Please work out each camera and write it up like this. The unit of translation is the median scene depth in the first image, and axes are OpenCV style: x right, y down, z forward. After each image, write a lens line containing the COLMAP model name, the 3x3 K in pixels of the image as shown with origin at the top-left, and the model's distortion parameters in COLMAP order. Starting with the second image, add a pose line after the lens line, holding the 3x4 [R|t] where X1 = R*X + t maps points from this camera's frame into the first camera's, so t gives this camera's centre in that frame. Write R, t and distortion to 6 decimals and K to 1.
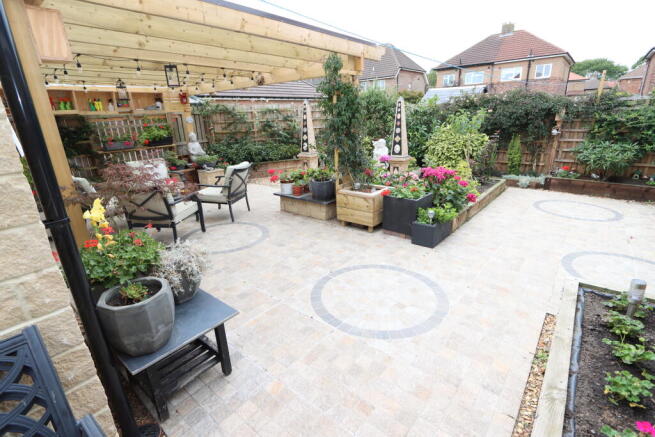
lens RADIAL K [[309.8, 0, 327.2], [0, 309.8, 216.8], [0, 0, 1]] dist [-0.017650, -0.000965]
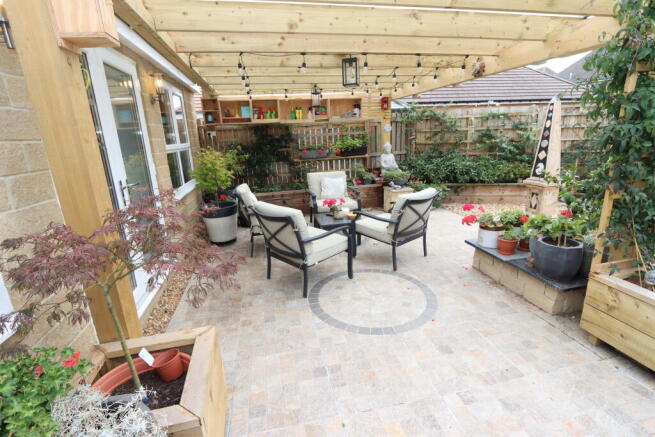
lens RADIAL K [[309.8, 0, 324.6], [0, 309.8, 217.8], [0, 0, 1]] dist [-0.017650, -0.000965]
pose [[0.774645, 0.169703, -0.609202, -0.014736], [-0.182706, 0.982299, 0.041312, -0.095929], [0.605429, 0.079302, 0.791939, 0.304697]]
